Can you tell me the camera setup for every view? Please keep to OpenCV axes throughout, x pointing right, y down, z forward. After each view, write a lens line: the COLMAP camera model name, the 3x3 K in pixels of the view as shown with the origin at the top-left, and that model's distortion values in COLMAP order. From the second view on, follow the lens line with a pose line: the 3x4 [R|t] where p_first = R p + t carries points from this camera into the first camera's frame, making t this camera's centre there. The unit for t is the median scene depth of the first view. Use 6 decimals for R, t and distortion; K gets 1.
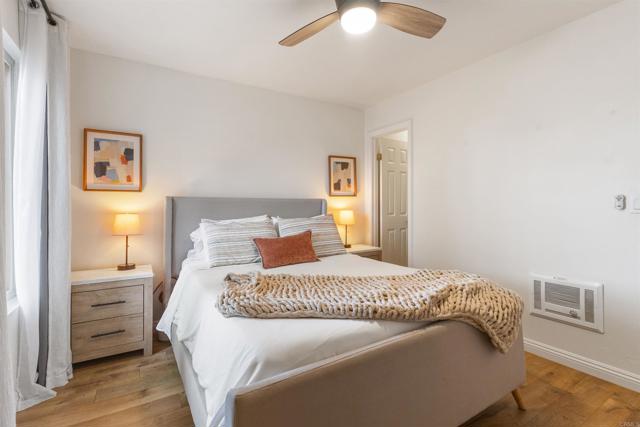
lens RADIAL K [[297.5, 0, 316.1], [0, 297.5, 209.3], [0, 0, 1]] dist [0.000578, -0.000204]
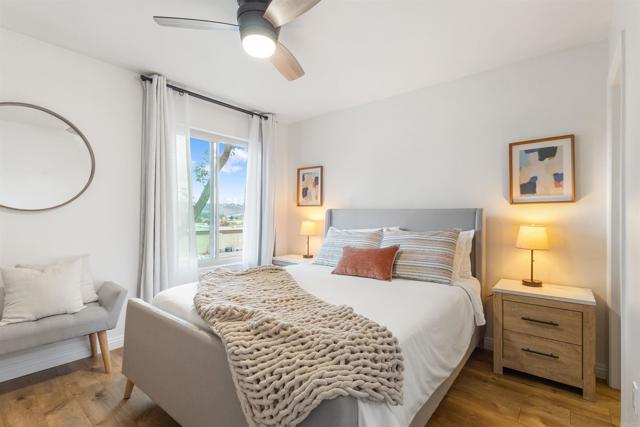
lens RADIAL K [[297.5, 0, 316.2], [0, 297.5, 212.7], [0, 0, 1]] dist [0.000578, -0.000204]
pose [[0.325928, -0.005002, -0.945381, 0.534428], [-0.023275, 0.999640, -0.013314, -0.004879], [0.945108, 0.026343, 0.325694, 0.366273]]
